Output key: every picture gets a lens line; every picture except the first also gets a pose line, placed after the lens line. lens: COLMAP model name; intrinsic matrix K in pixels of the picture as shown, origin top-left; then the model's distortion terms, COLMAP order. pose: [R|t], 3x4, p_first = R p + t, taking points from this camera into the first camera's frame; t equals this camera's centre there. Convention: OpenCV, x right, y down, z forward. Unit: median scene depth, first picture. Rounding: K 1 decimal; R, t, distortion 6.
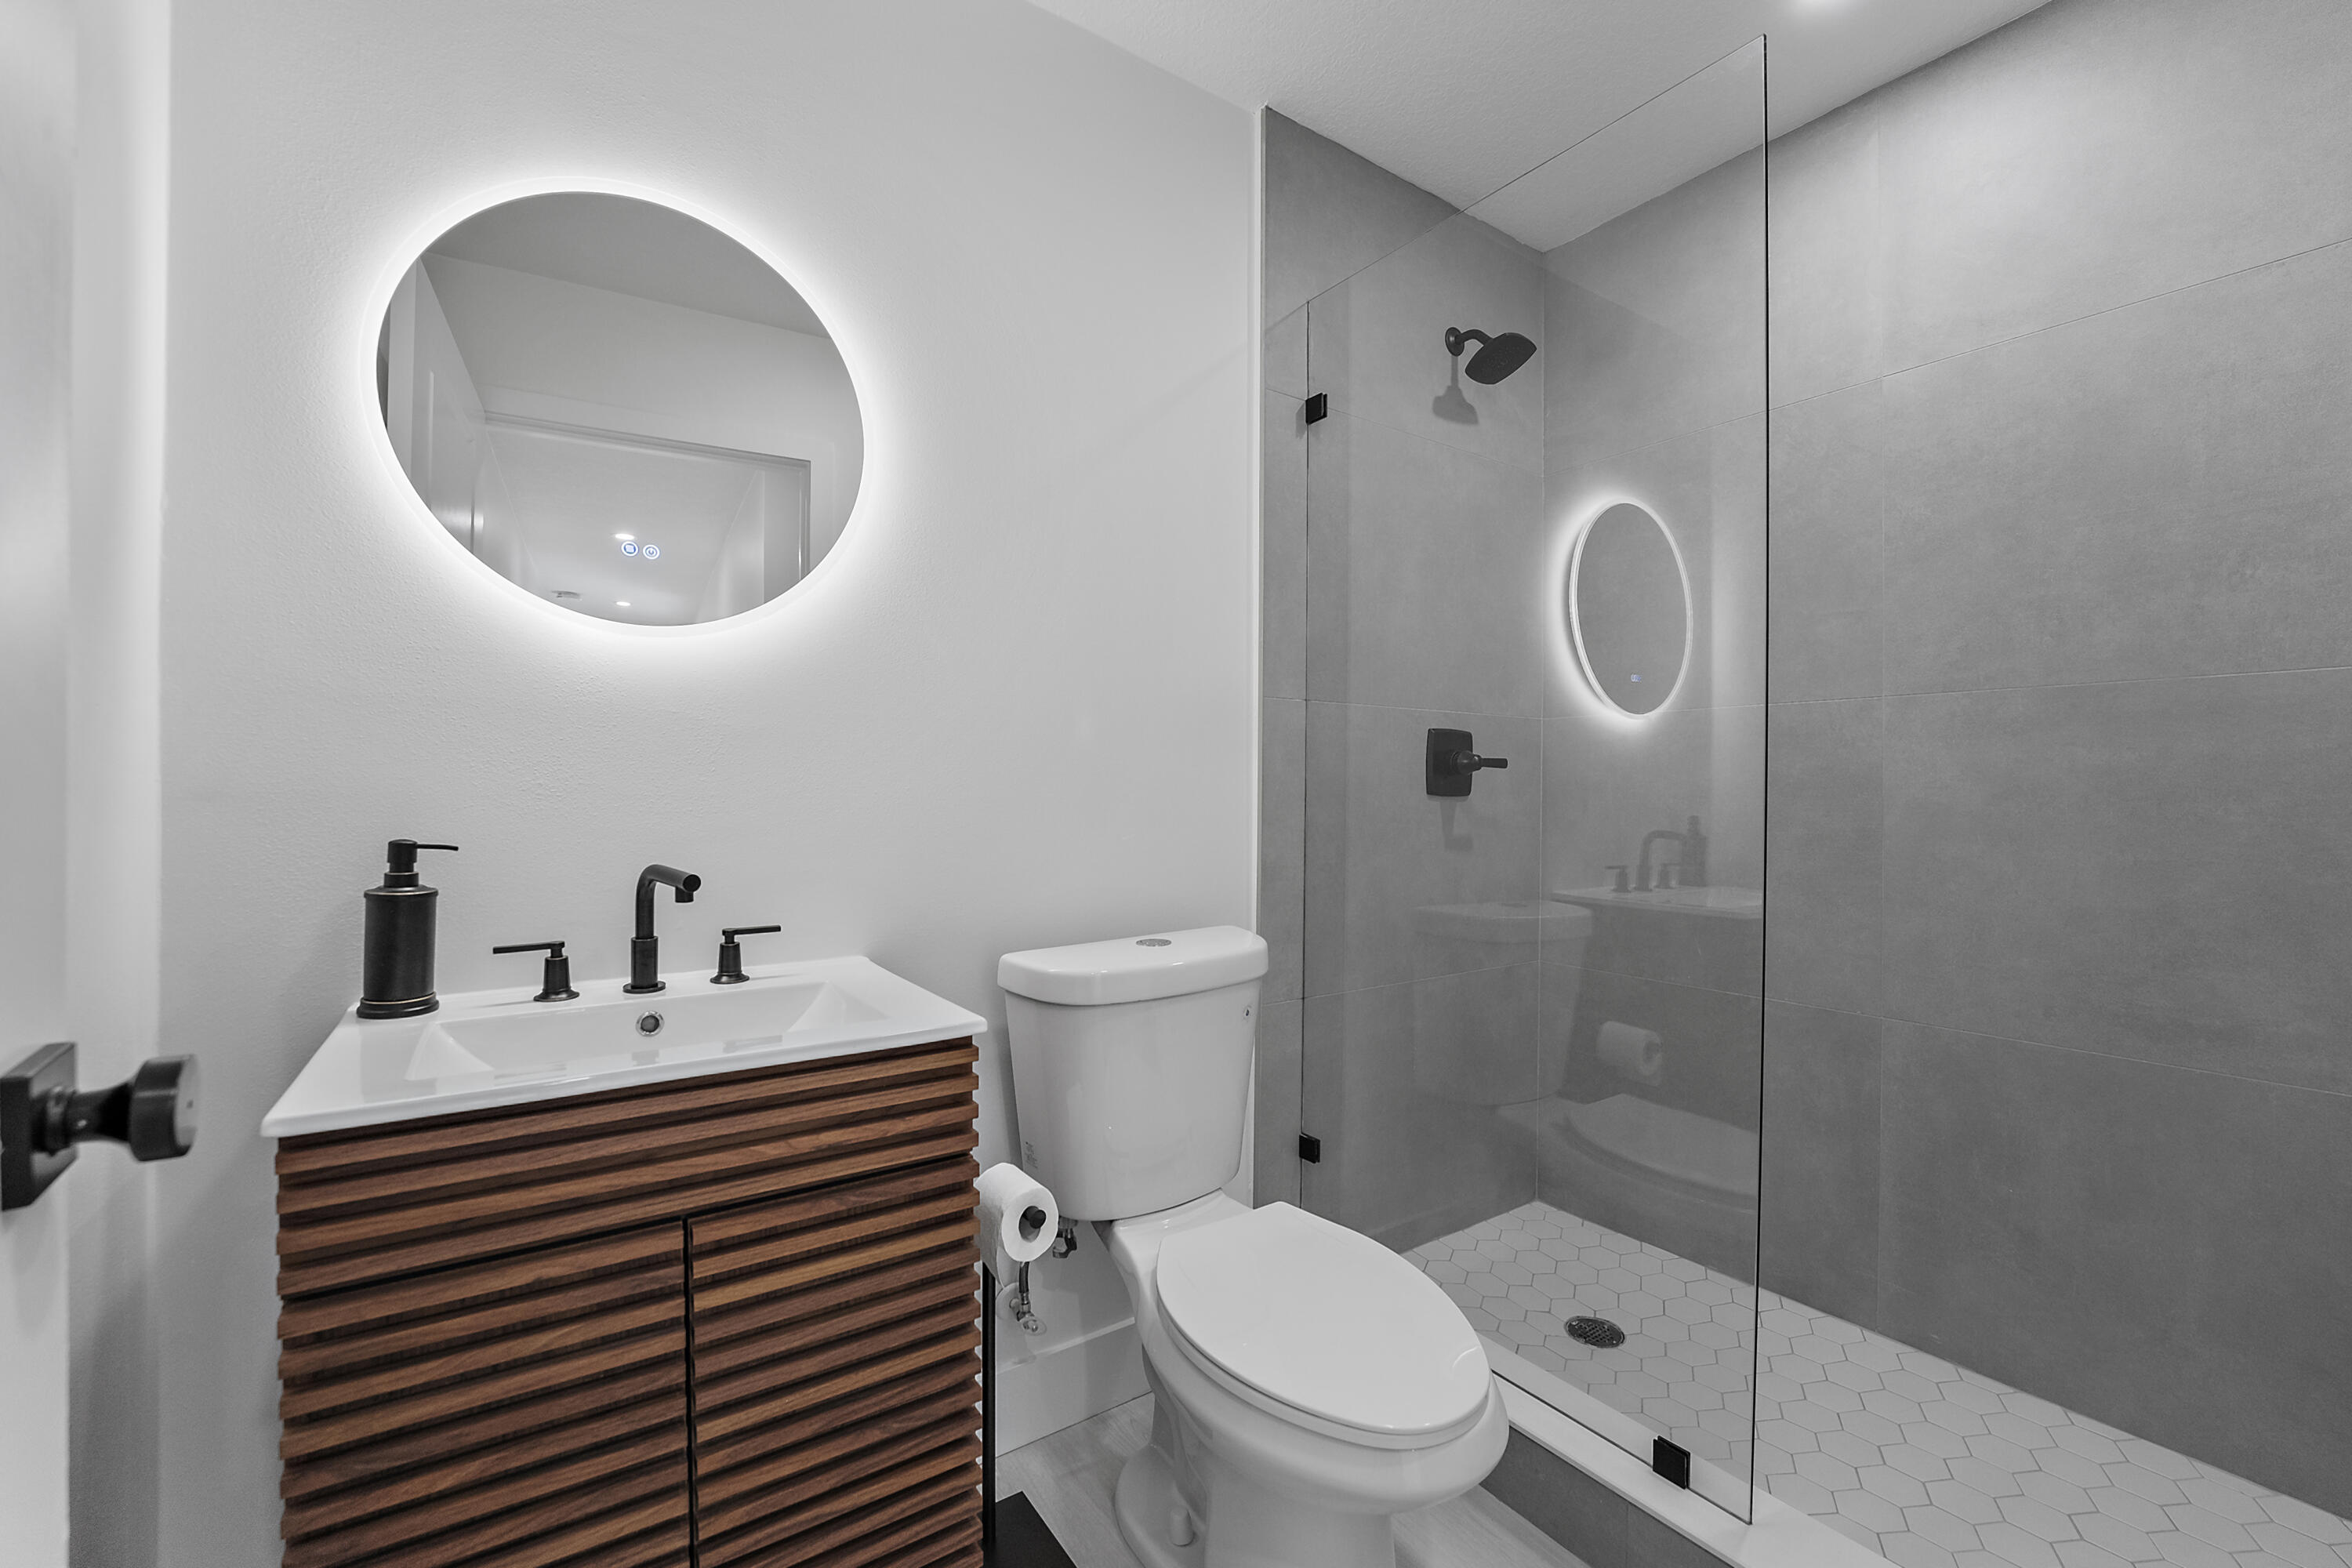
lens RADIAL K [[958.1, 0, 1166.7], [0, 958.1, 796.7], [0, 0, 1]] dist [-0.019552, 0.000330]
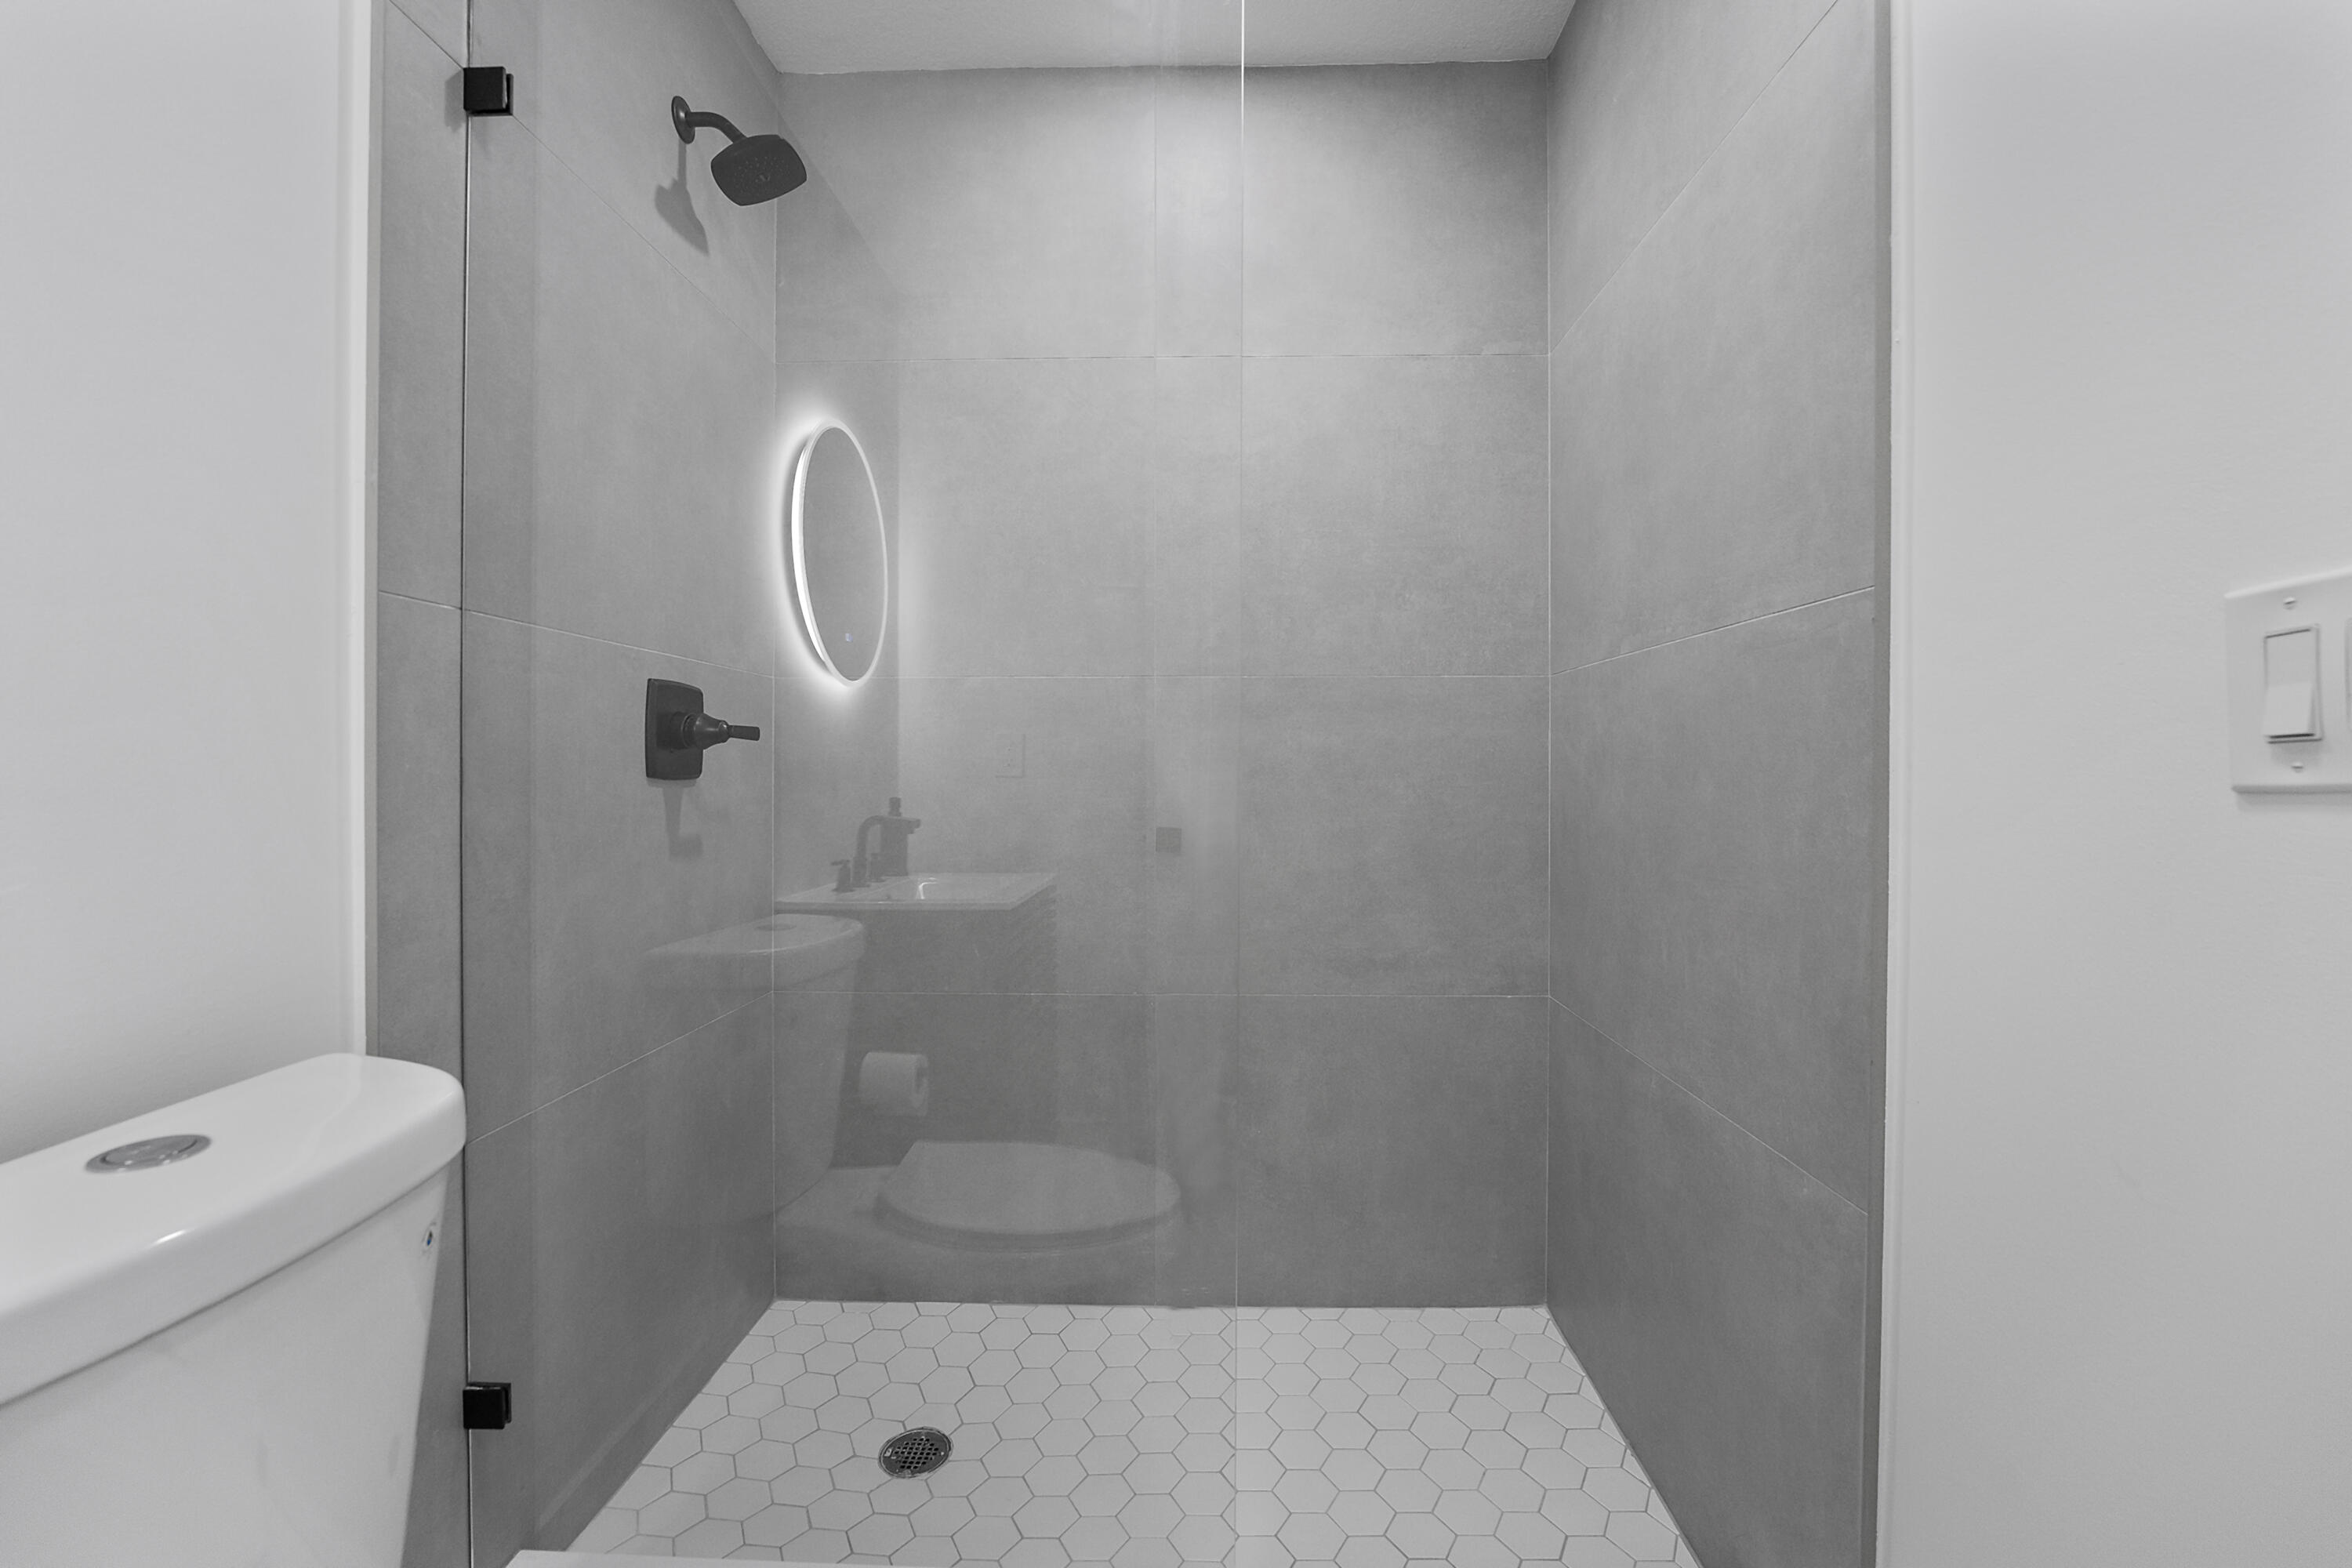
lens RADIAL K [[979.0, 0, 1176.0], [0, 979.0, 784.0], [0, 0, 1]] dist [-0.023189, -0.000151]
pose [[0.580550, -0.013888, 0.814106, -0.068985], [0.008781, 0.999903, 0.010795, -0.001955], [-0.814177, 0.000881, 0.580616, 0.331097]]
